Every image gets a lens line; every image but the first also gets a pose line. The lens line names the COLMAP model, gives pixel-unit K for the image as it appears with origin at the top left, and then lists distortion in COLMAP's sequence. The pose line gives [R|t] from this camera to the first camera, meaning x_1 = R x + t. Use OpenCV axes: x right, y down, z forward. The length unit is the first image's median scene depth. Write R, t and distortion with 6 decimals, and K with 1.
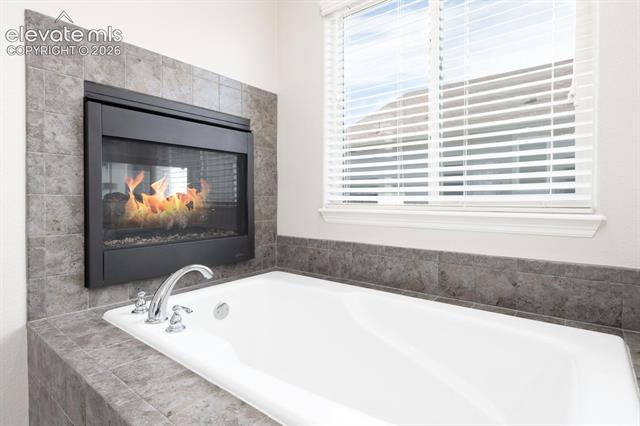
lens RADIAL K [[330.6, 0, 320.0], [0, 330.6, 213.0], [0, 0, 1]] dist [0.000681, 0.000097]
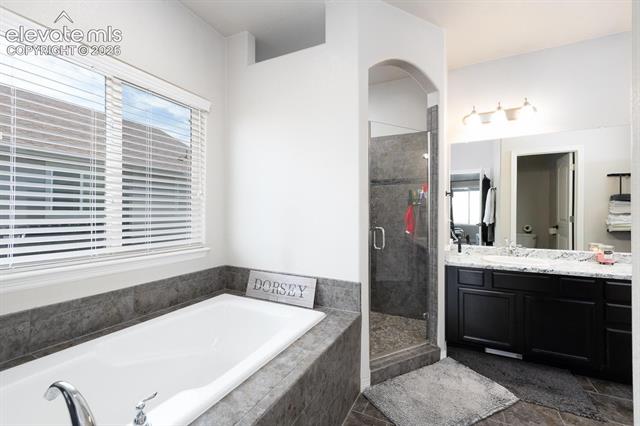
lens RADIAL K [[270.2, 0, 320.0], [0, 270.2, 213.0], [0, 0, 1]] dist [-0.000620, -0.000115]
pose [[-0.207797, 0.001545, 0.978171, -0.930677], [0.042064, 0.999088, 0.007357, -0.170925], [-0.977267, 0.042675, -0.207672, 0.471349]]
